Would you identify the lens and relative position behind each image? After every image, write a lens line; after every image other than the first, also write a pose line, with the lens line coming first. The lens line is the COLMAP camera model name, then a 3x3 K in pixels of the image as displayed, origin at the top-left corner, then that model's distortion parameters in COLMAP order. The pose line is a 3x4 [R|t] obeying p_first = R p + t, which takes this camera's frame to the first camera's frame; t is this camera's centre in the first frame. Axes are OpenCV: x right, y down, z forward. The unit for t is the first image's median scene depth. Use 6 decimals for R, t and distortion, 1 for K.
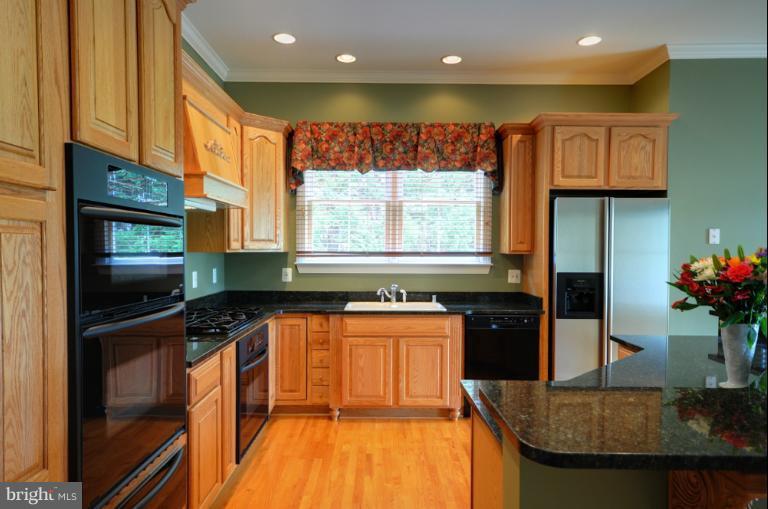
lens RADIAL K [[594.5, 0, 384.0], [0, 594.5, 254.5], [0, 0, 1]] dist [0.000472, -0.000080]
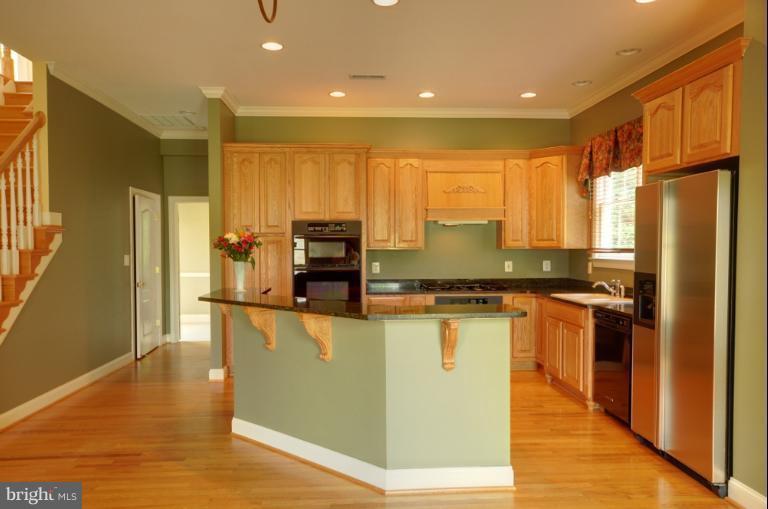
lens RADIAL K [[594.5, 0, 384.0], [0, 594.5, 254.5], [0, 0, 1]] dist [0.000472, -0.000080]
pose [[0.107530, 0.017159, -0.994054, 1.109410], [-0.044945, 0.998913, 0.012381, 0.013135], [0.993185, 0.043347, 0.108184, 0.534439]]
